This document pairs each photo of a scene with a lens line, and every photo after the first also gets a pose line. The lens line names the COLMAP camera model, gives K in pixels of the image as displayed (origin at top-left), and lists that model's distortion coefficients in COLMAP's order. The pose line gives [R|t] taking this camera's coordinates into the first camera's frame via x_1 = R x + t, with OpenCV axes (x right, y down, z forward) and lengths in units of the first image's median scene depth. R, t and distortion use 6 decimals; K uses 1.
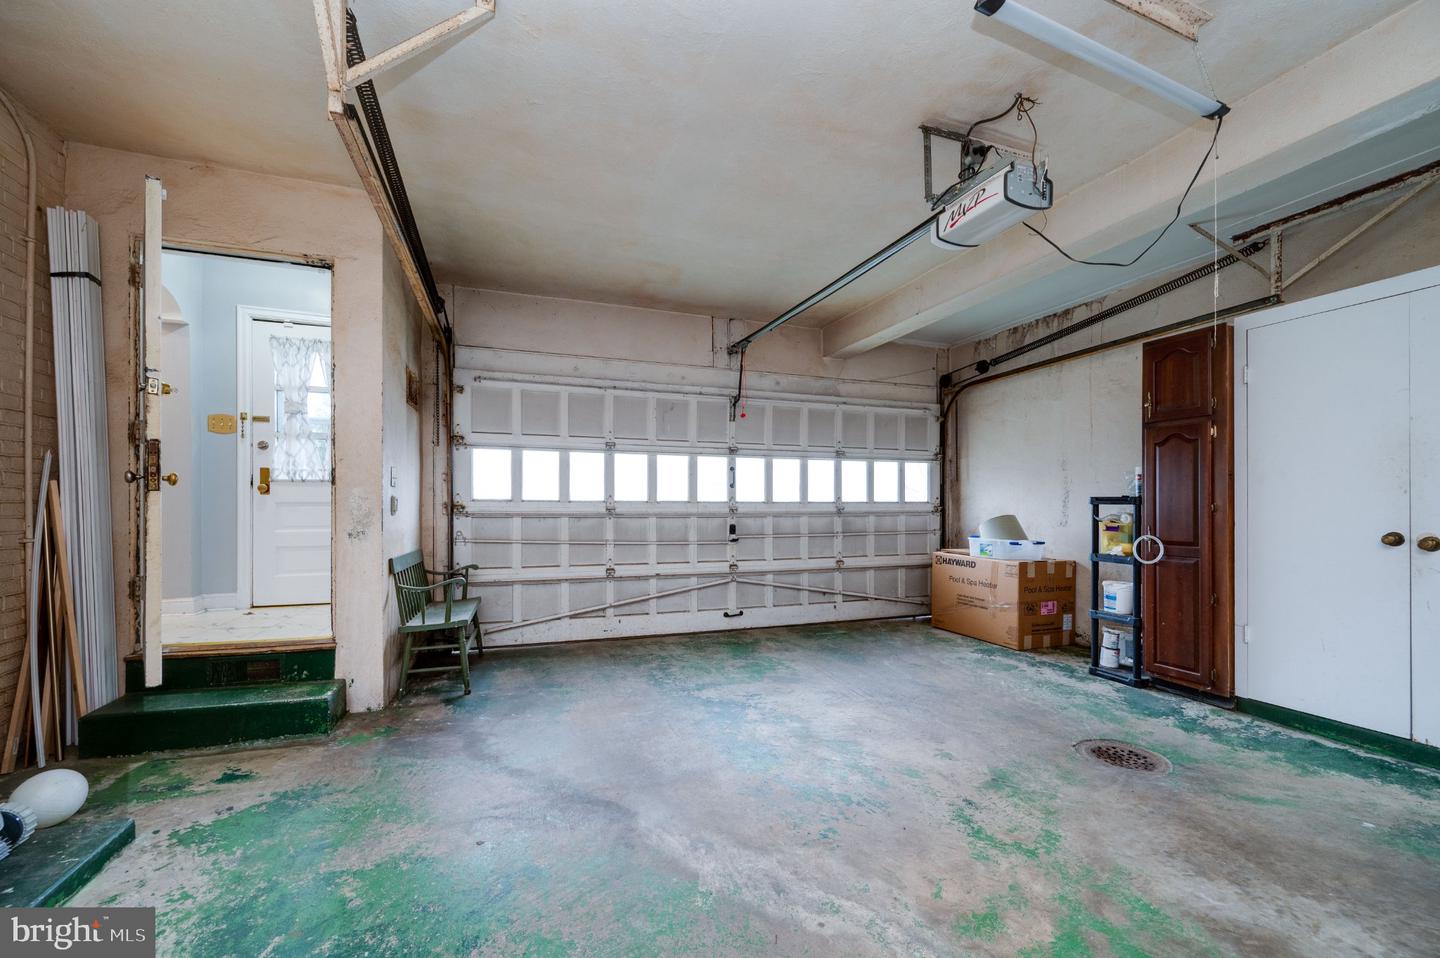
lens RADIAL K [[588.5, 0, 729.6], [0, 588.5, 488.4], [0, 0, 1]] dist [0.000491, -0.000340]
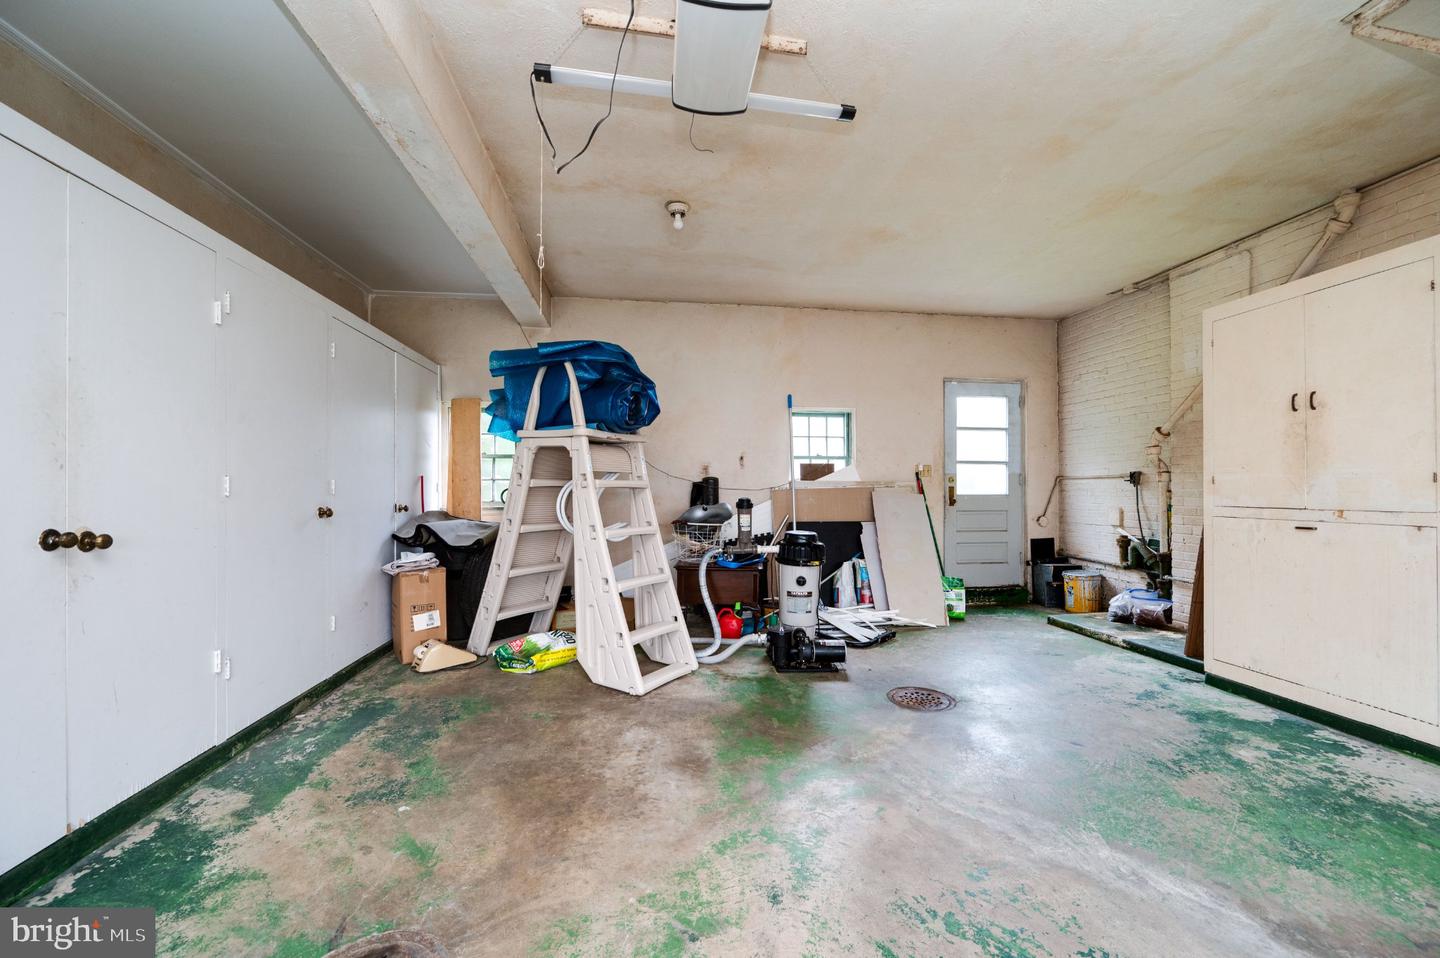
lens RADIAL K [[588.5, 0, 729.6], [0, 588.5, 488.4], [0, 0, 1]] dist [0.000491, -0.000340]
pose [[-0.977266, -0.004464, 0.211970, 0.331481], [-0.009837, 0.999656, -0.024300, 0.045967], [-0.211789, -0.025833, -0.976974, 1.865621]]
